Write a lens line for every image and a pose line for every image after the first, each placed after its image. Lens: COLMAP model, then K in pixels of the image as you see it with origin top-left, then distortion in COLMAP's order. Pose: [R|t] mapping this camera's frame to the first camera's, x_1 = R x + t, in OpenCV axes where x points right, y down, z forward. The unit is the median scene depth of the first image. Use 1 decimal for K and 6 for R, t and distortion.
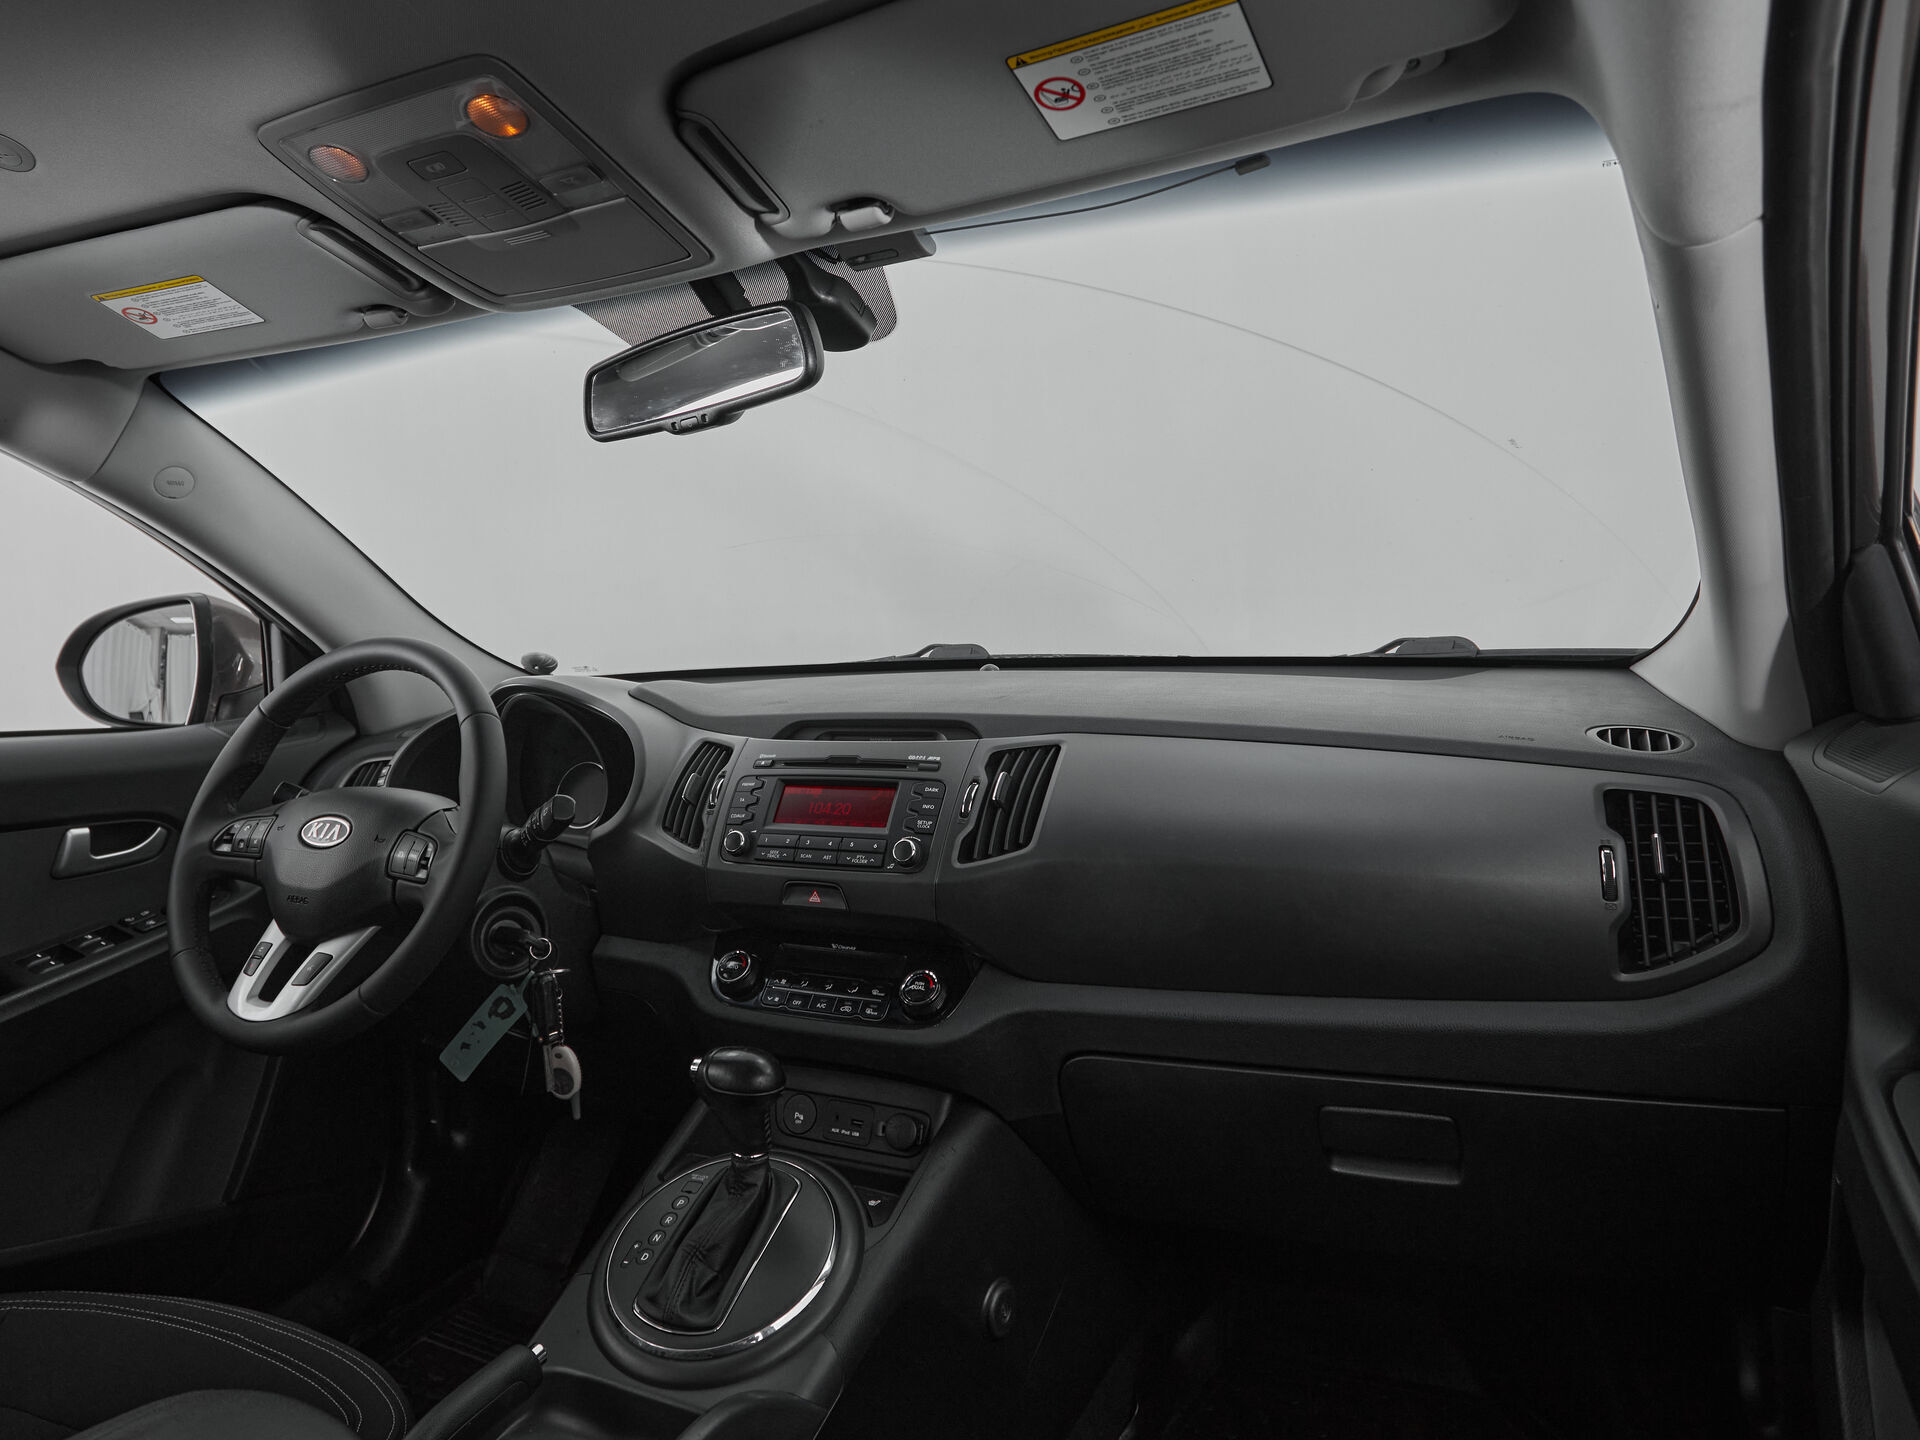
lens RADIAL K [[1230.5, 0, 816.3], [0, 1230.5, 620.0], [0, 0, 1]] dist [-0.002203, 0.000126]
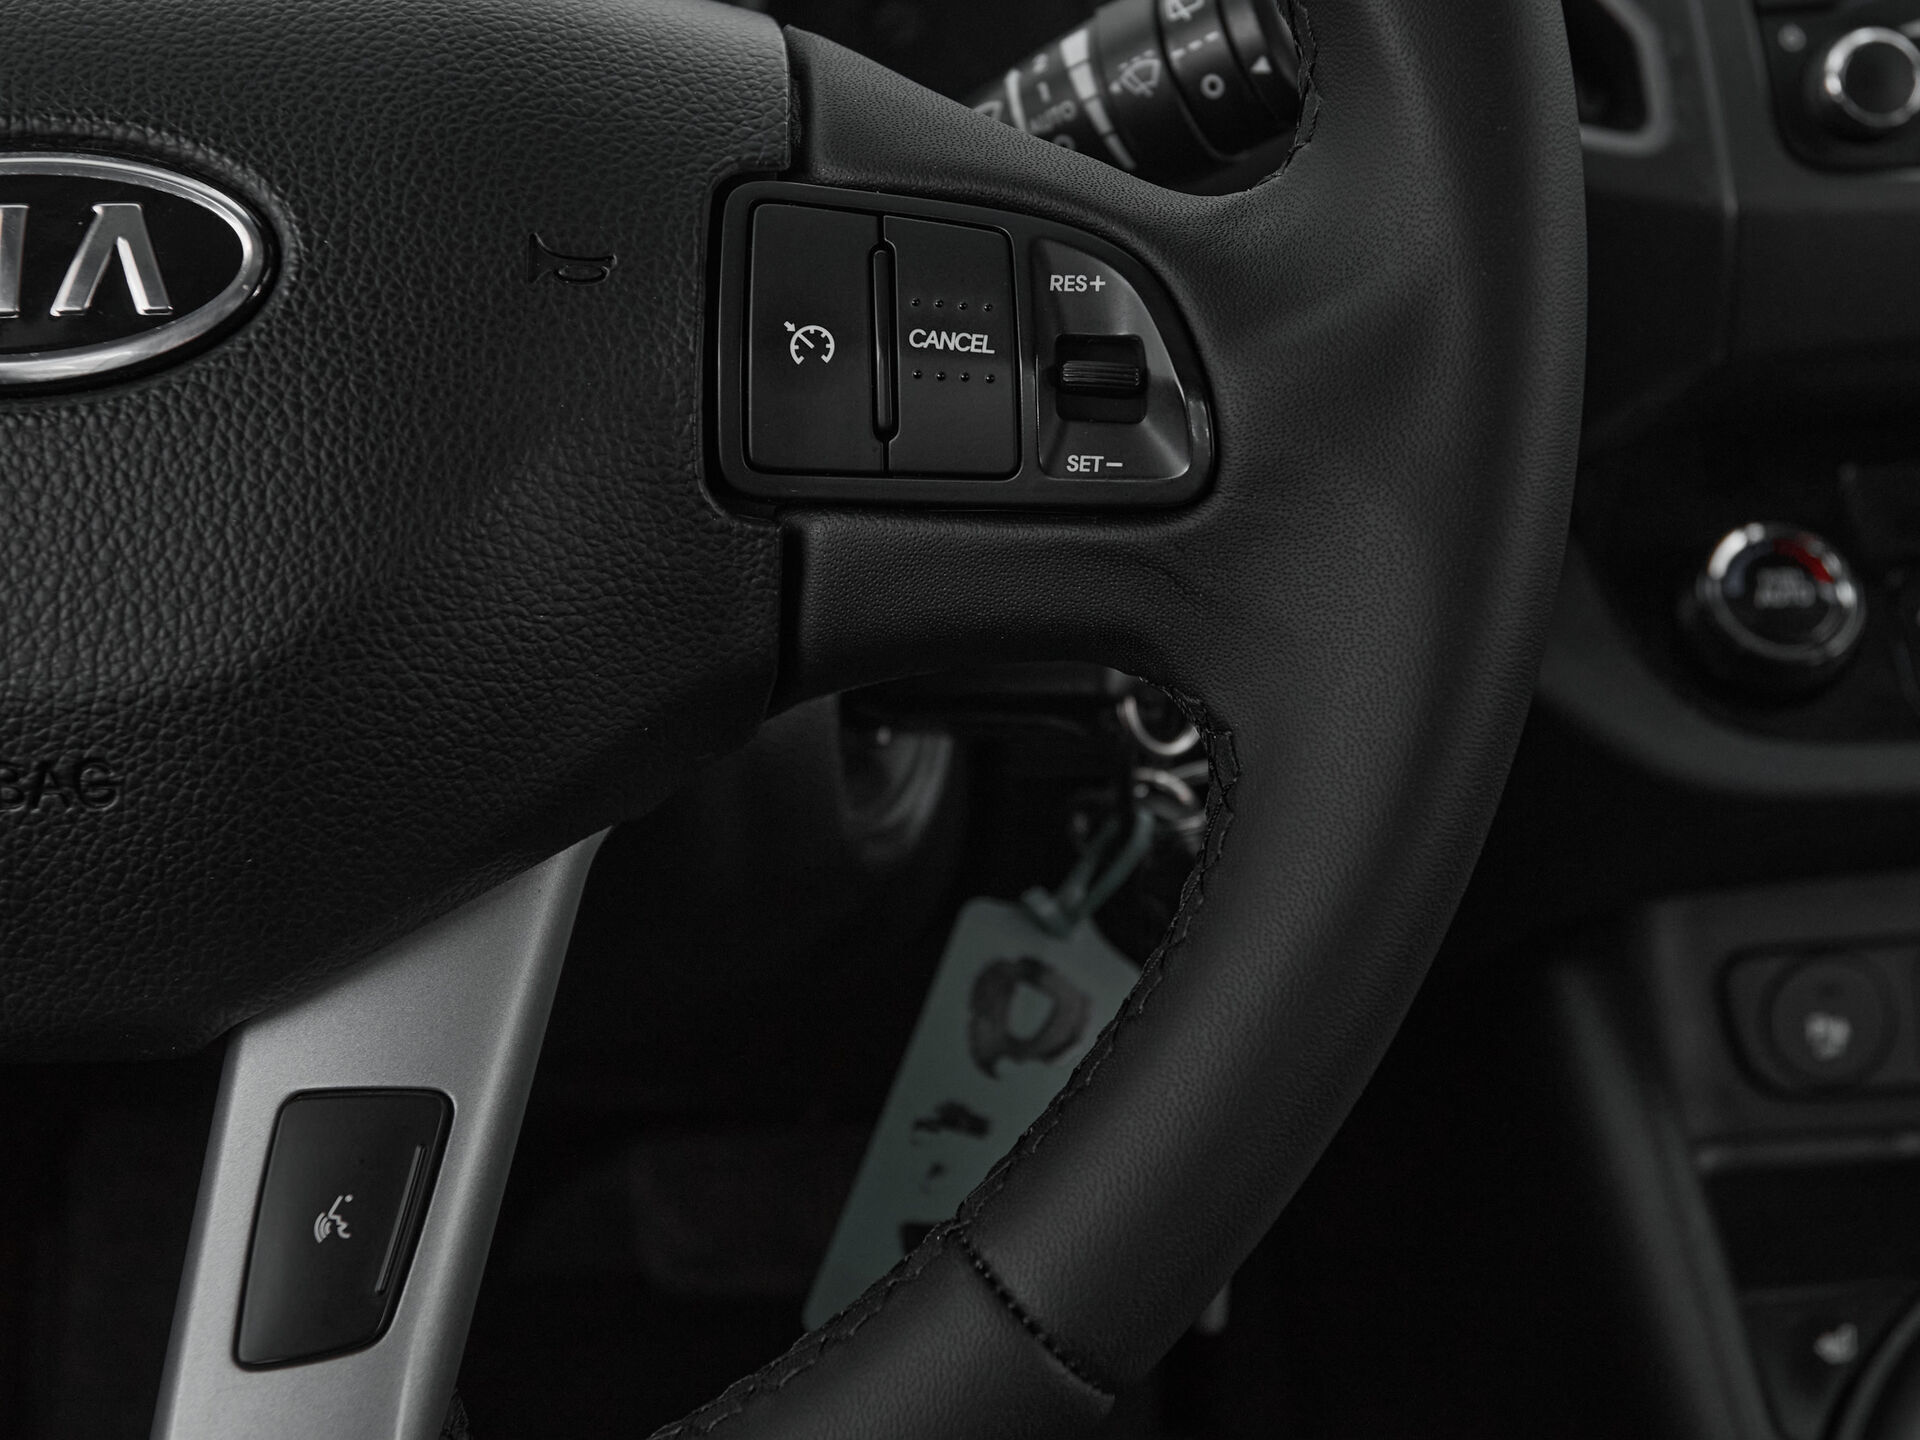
lens RADIAL K [[2300.9, 0, 961.8], [0, 2300.9, 618.8], [0, 0, 1]] dist [-0.043960, 0.001543]
pose [[0.853577, -0.201338, 0.480489, -0.433455], [0.004524, 0.925132, 0.379620, 0.112532], [-0.520947, -0.321861, 0.790582, 0.729453]]
